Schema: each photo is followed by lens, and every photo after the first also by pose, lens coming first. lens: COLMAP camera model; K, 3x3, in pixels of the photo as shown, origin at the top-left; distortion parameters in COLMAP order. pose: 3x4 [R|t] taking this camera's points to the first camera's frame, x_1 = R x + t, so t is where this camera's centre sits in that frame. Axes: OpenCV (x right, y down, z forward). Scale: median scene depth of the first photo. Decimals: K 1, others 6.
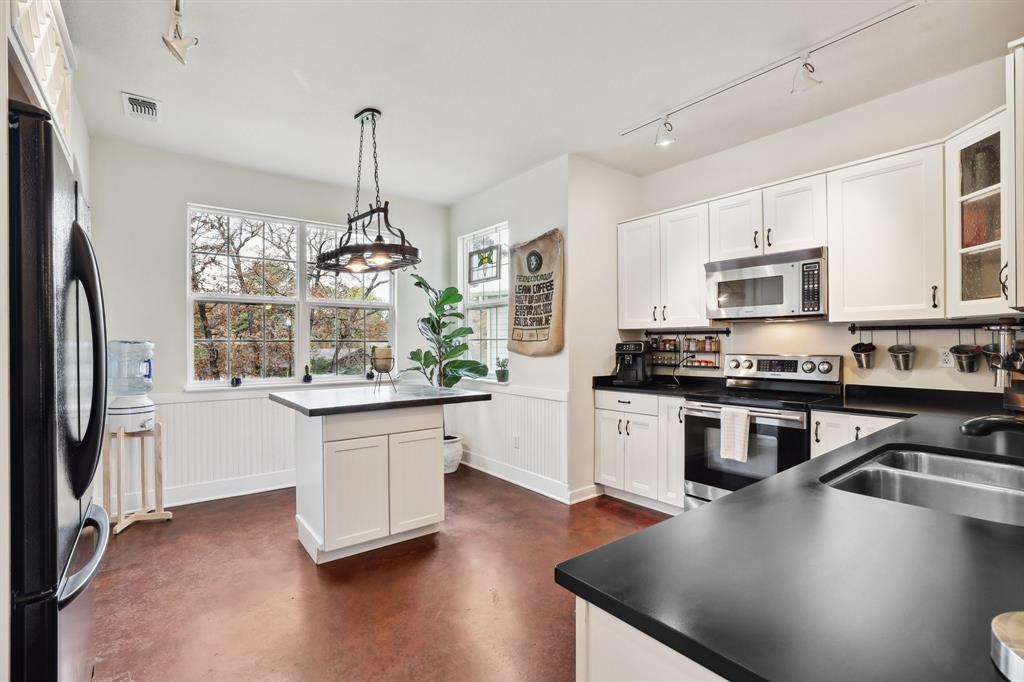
lens RADIAL K [[444.9, 0, 511.6], [0, 444.9, 344.8], [0, 0, 1]] dist [-0.000367, -0.000817]
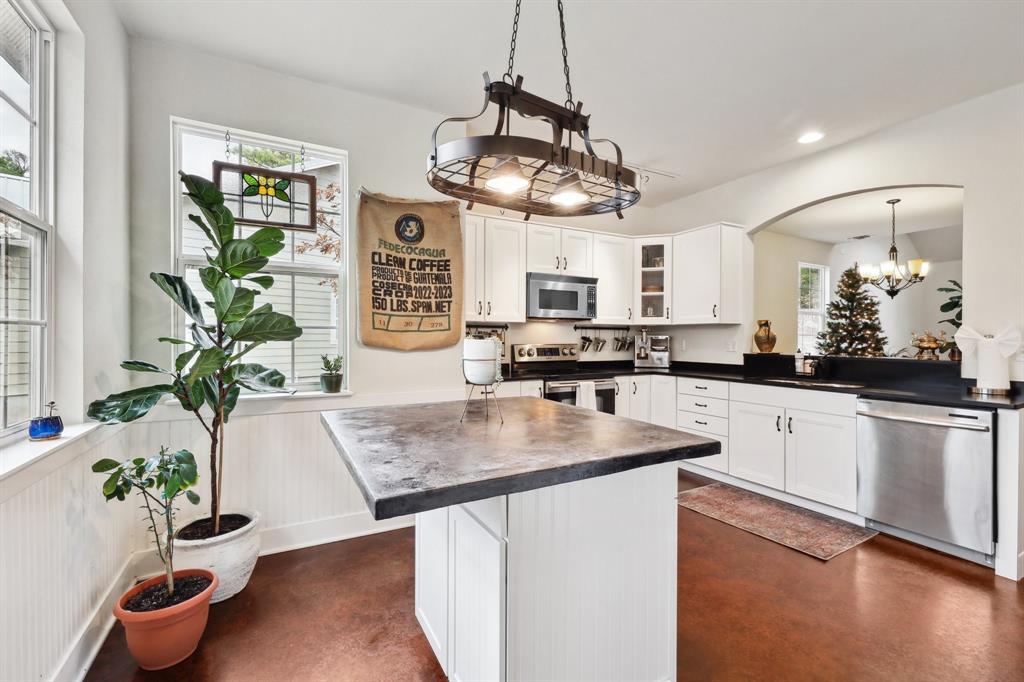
lens RADIAL K [[444.9, 0, 511.6], [0, 444.9, 339.3], [0, 0, 1]] dist [-0.000367, -0.000817]
pose [[0.188758, 0.000790, 0.982023, -0.681716], [-0.000390, 1.000000, -0.000730, 0.005677], [-0.982024, -0.000245, 0.188758, 0.690778]]
